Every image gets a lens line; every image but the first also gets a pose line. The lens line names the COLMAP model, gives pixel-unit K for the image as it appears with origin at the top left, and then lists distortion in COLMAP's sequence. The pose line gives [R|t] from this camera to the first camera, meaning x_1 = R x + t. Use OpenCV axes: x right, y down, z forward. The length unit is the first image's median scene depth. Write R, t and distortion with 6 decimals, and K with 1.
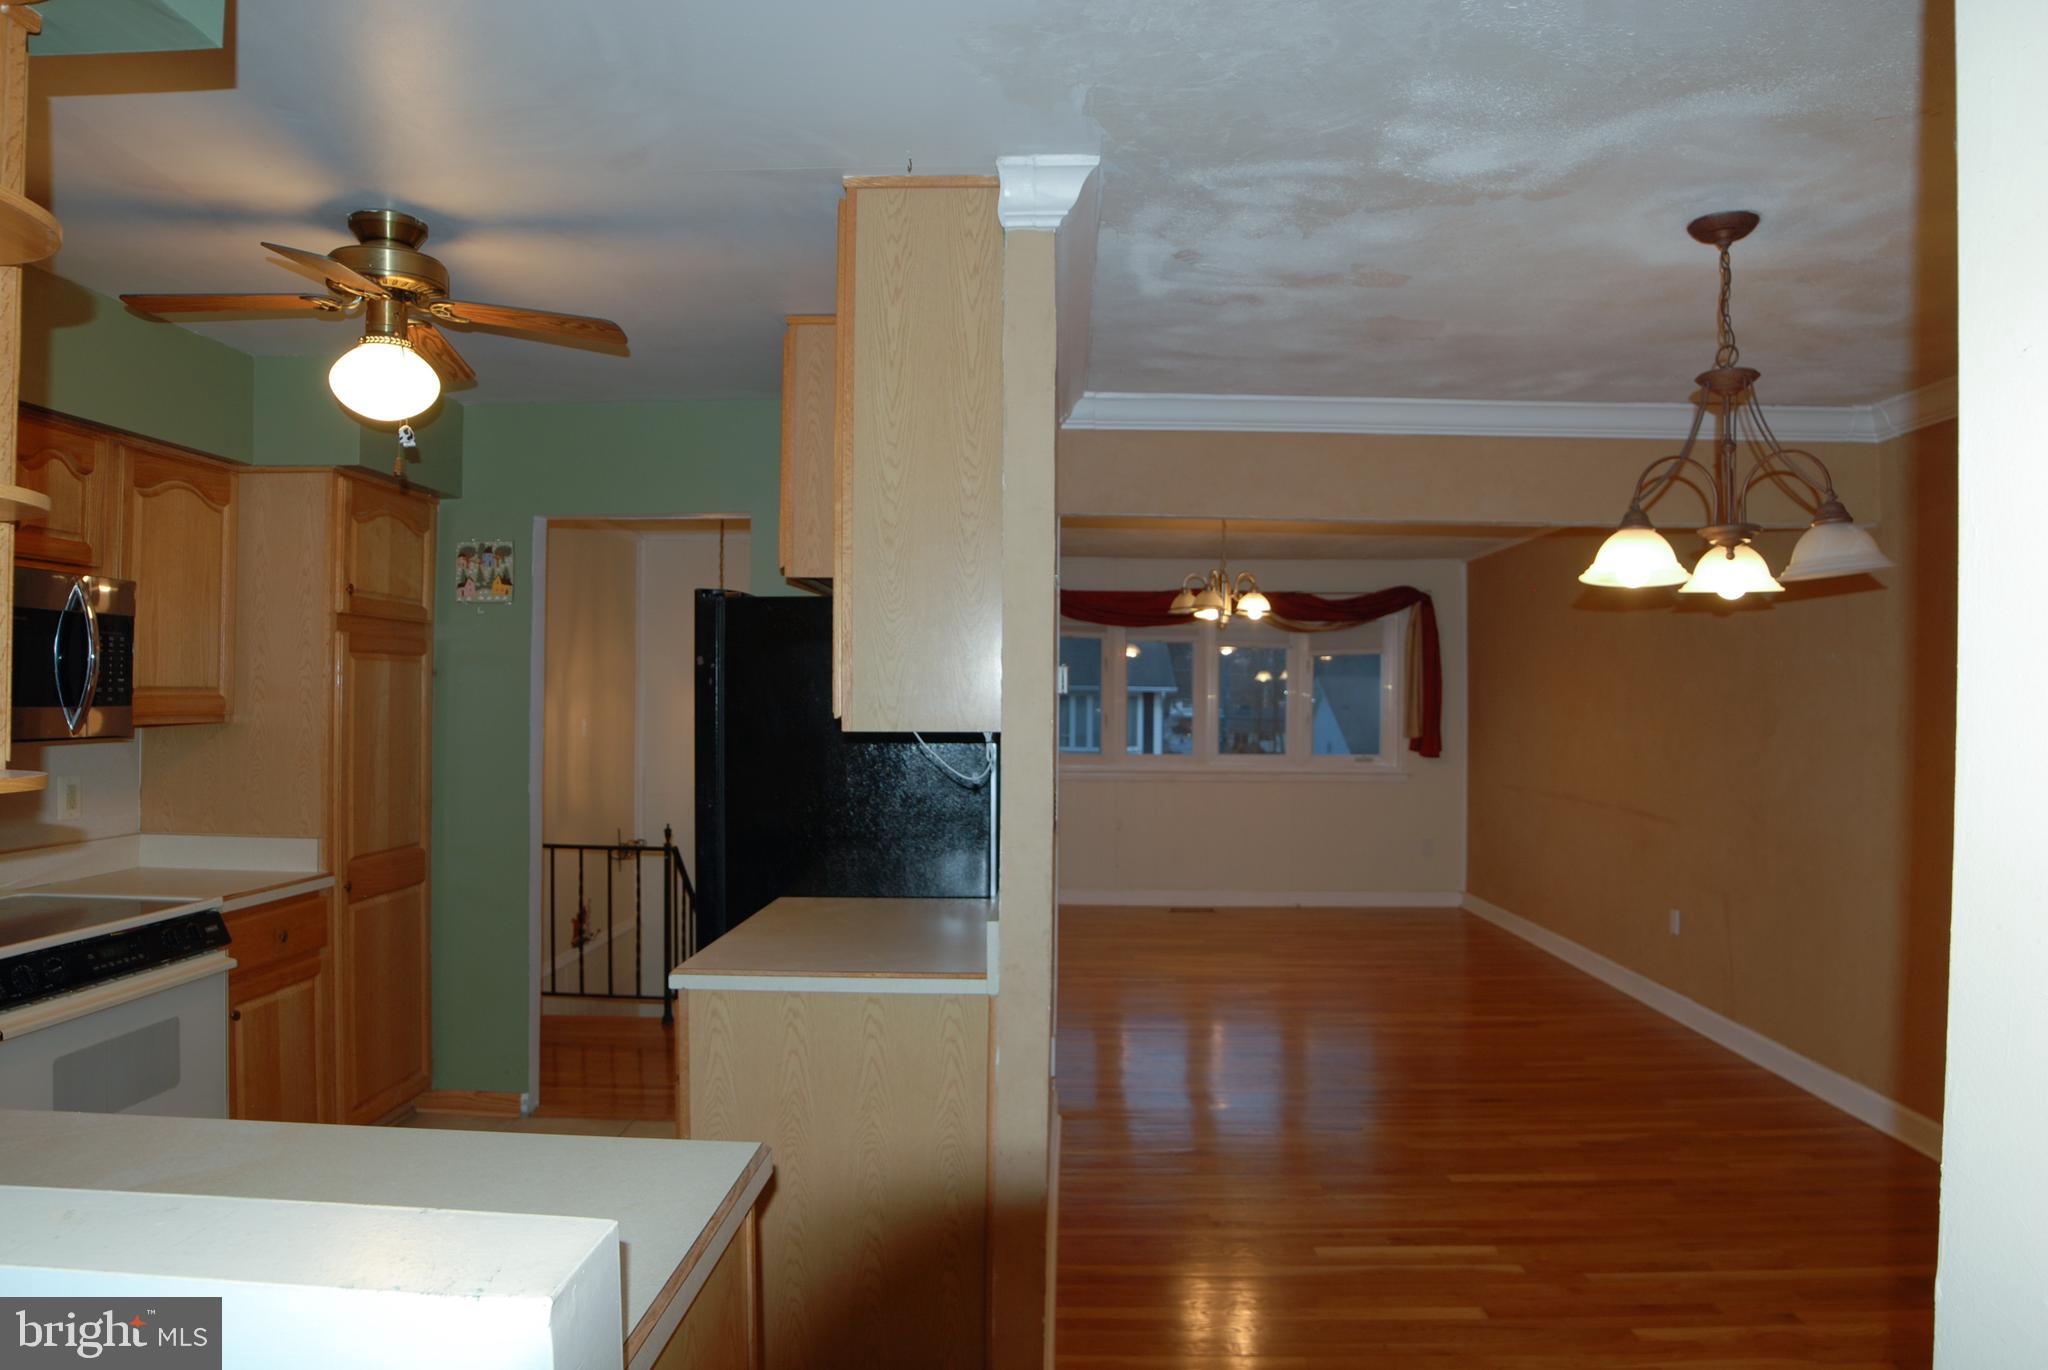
lens RADIAL K [[1269.6, 0, 1043.1], [0, 1269.6, 705.7], [0, 0, 1]] dist [-0.127814, 0.053789]
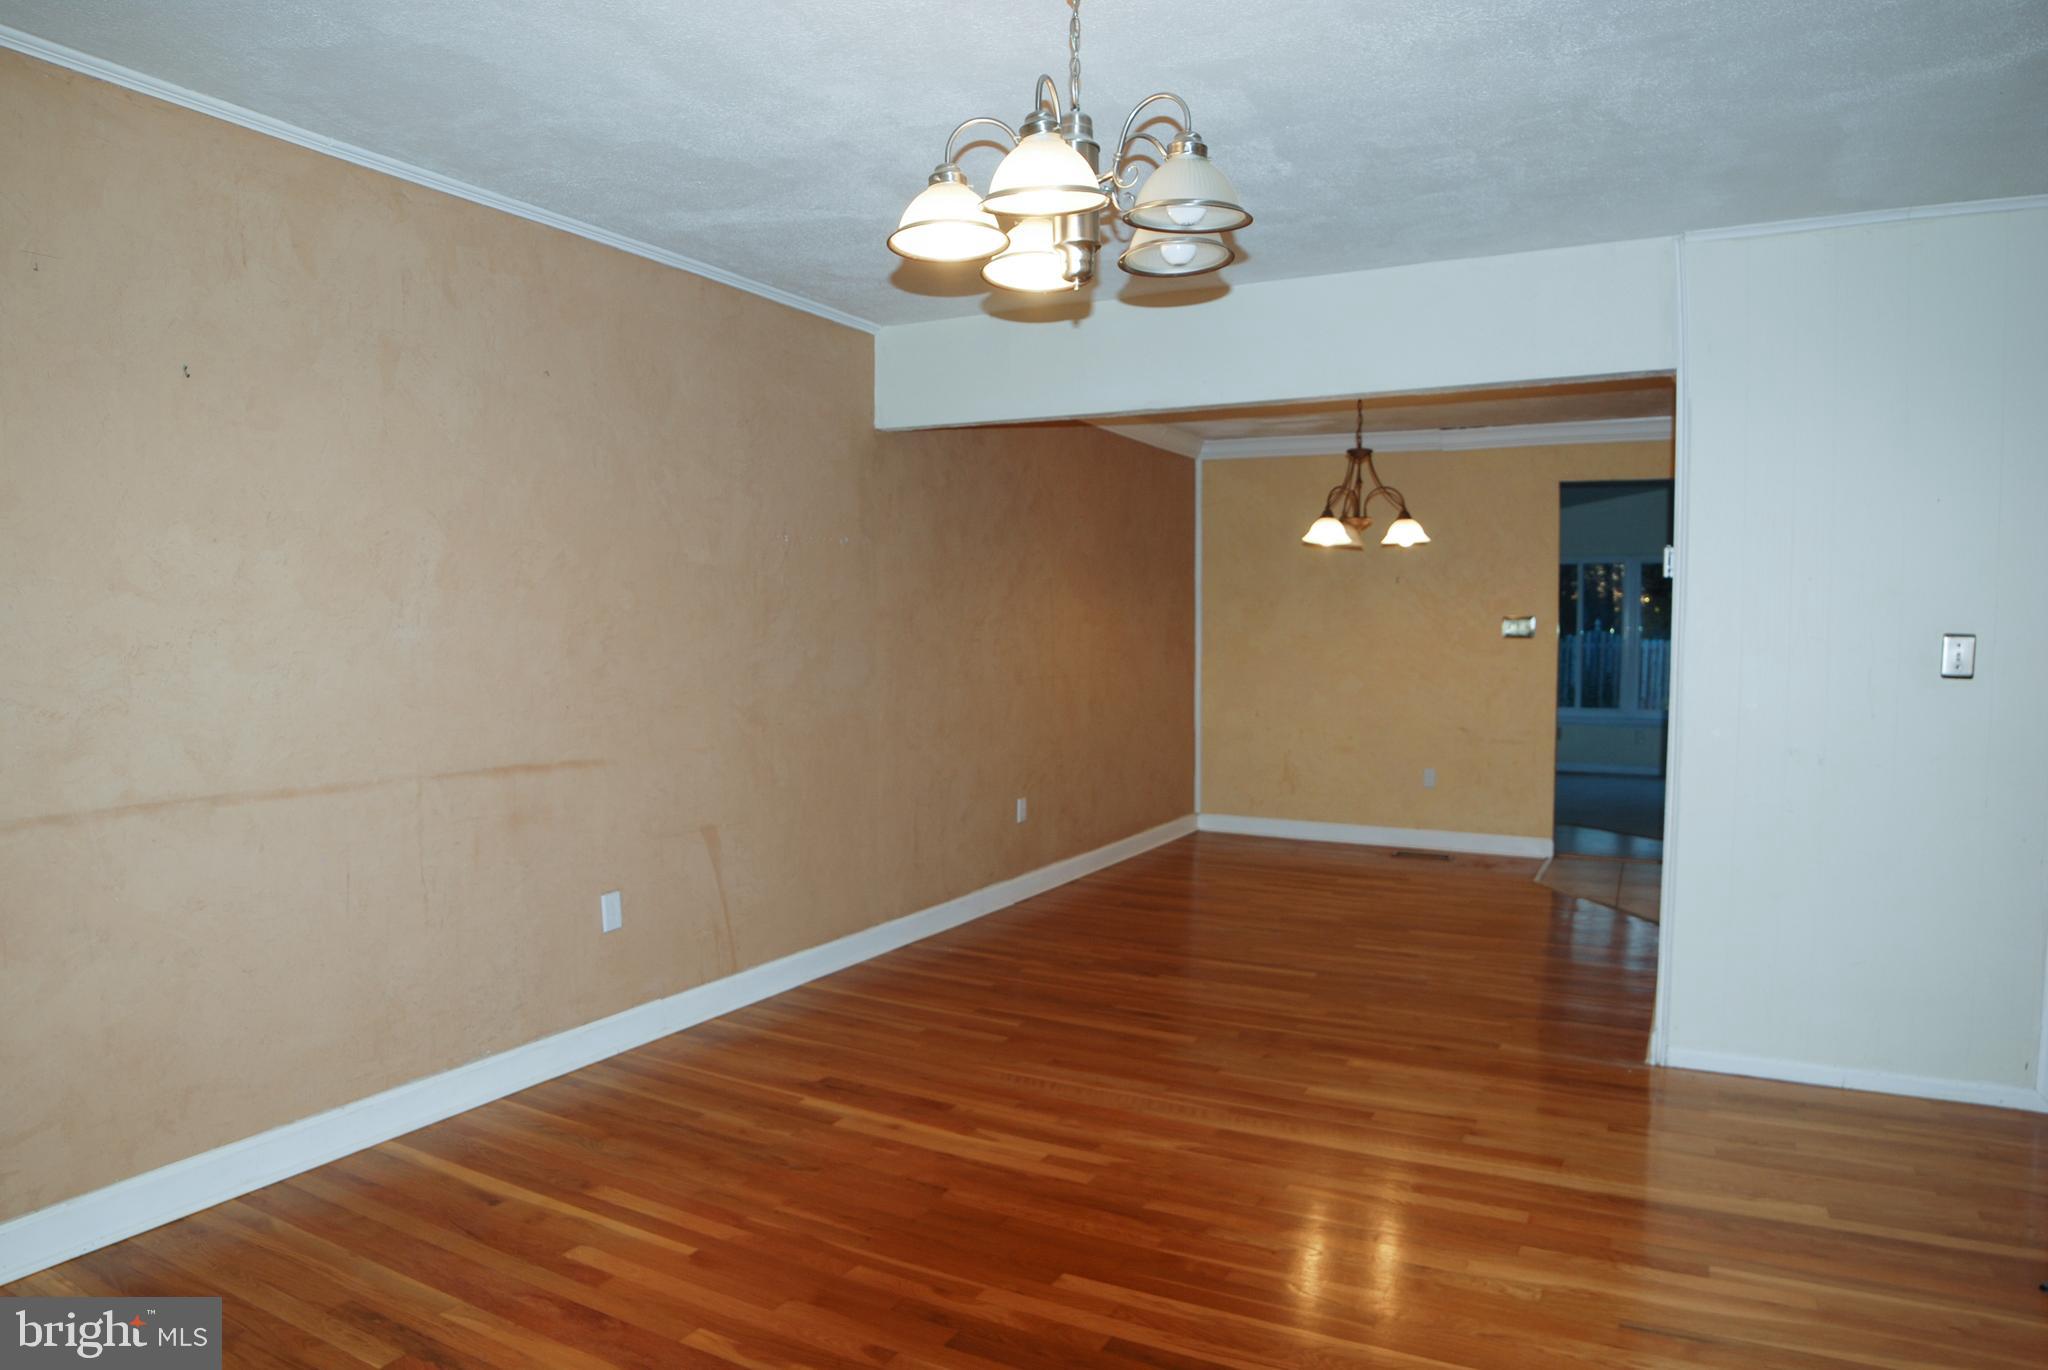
lens RADIAL K [[1269.6, 0, 1043.1], [0, 1269.6, 705.7], [0, 0, 1]] dist [-0.127814, 0.053789]
pose [[-0.892867, -0.039681, 0.448570, 0.008478], [-0.007550, 0.997289, 0.073193, 0.010216], [-0.450258, 0.061965, -0.890746, 0.958647]]
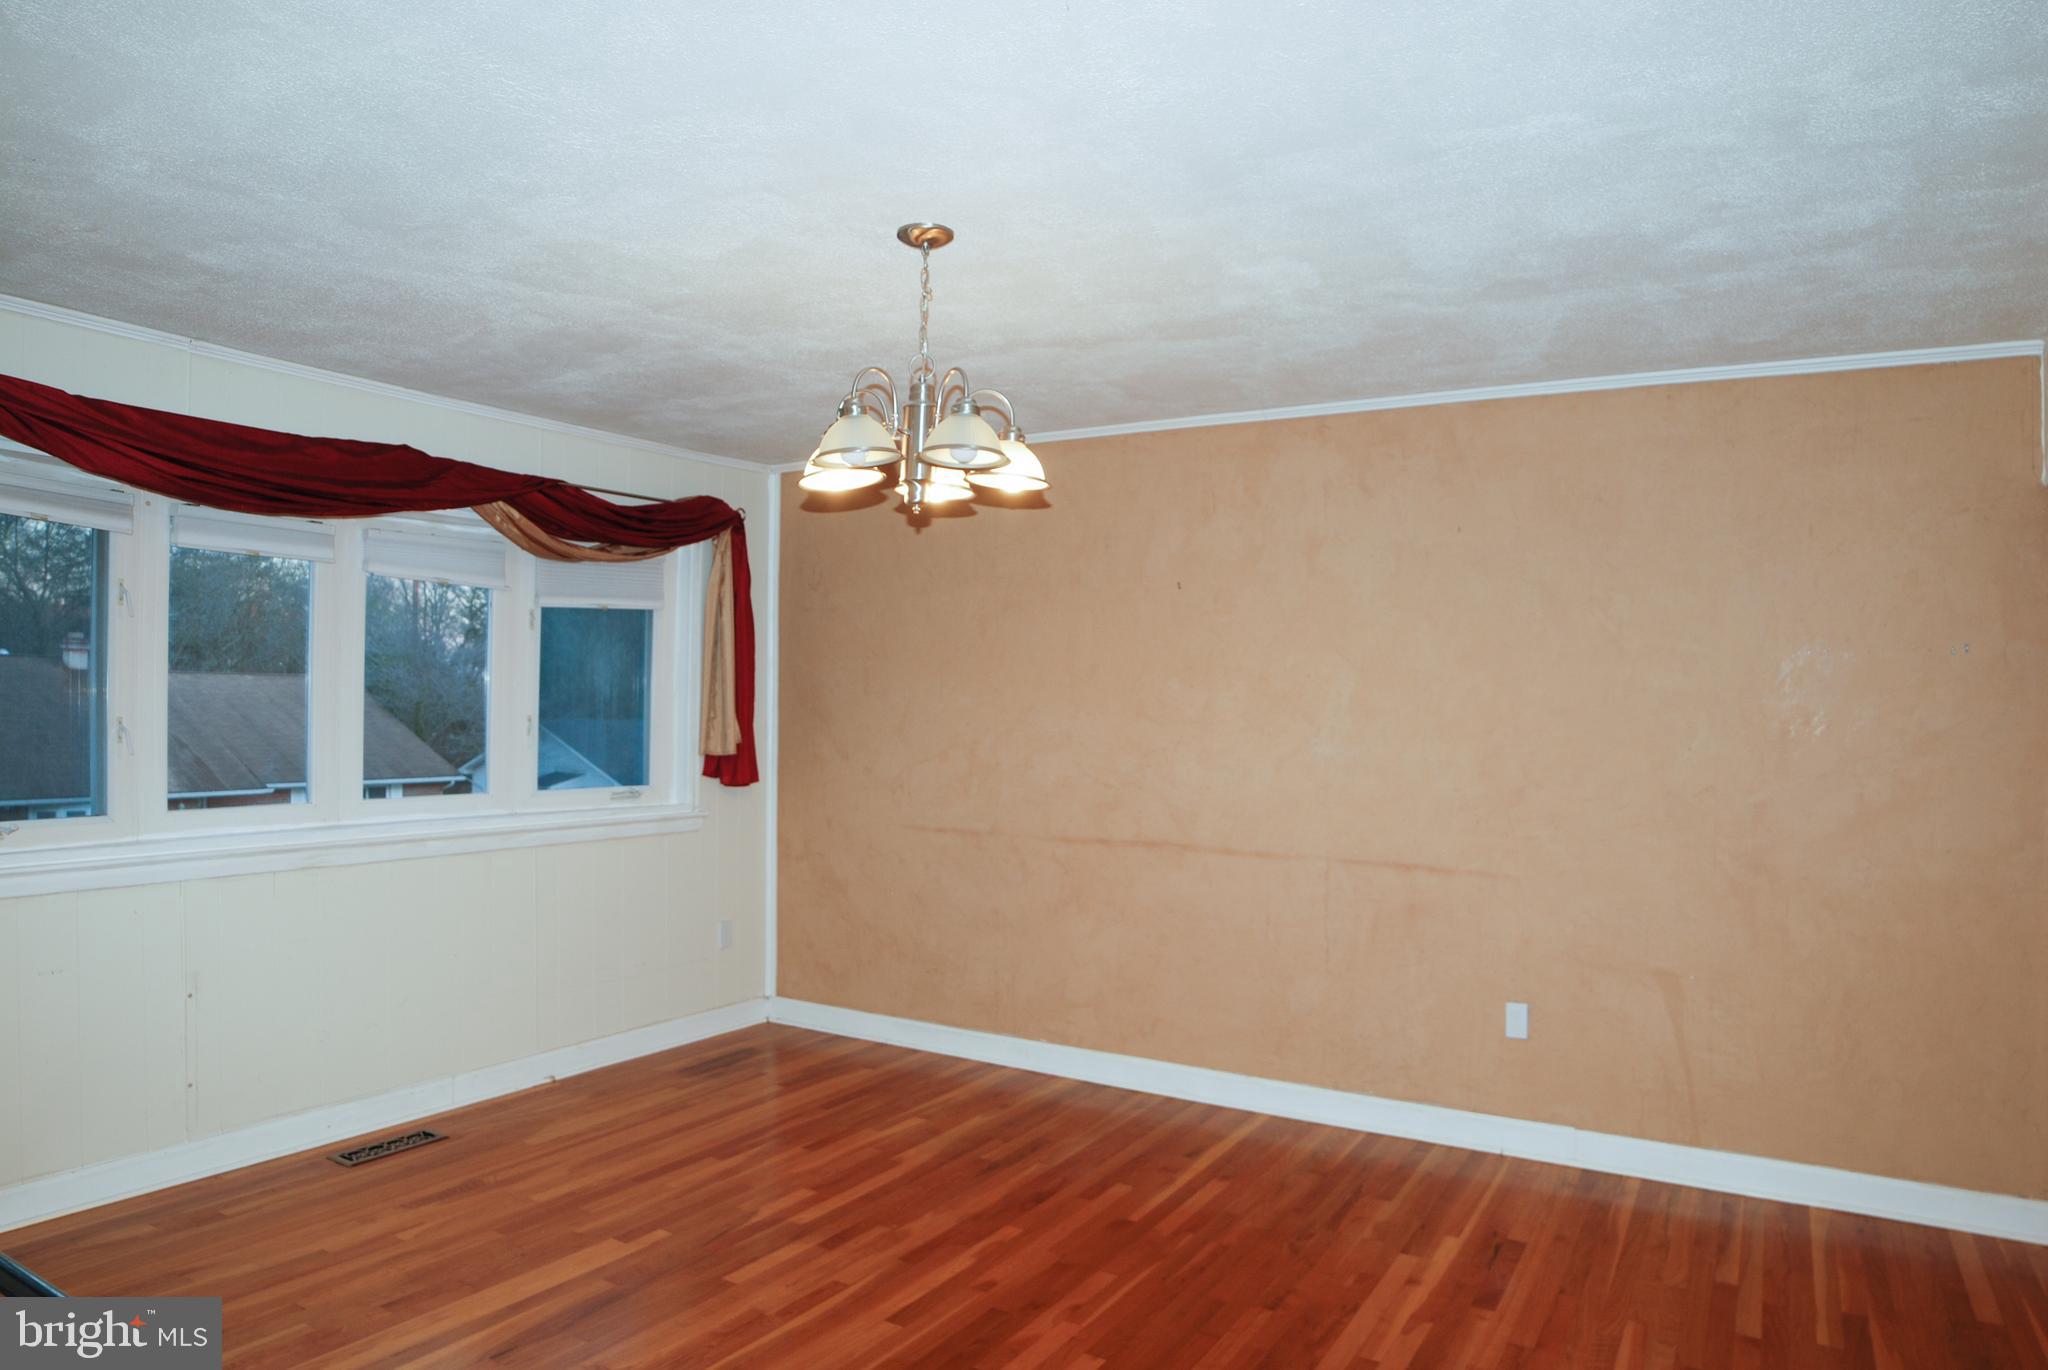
lens RADIAL K [[1269.6, 0, 1043.1], [0, 1269.6, 705.7], [0, 0, 1]] dist [-0.127814, 0.053789]
pose [[0.495688, -0.000896, 0.868500, -0.145319], [-0.007994, 0.999952, 0.005594, -0.002176], [-0.868464, -0.009716, 0.495657, 0.573934]]
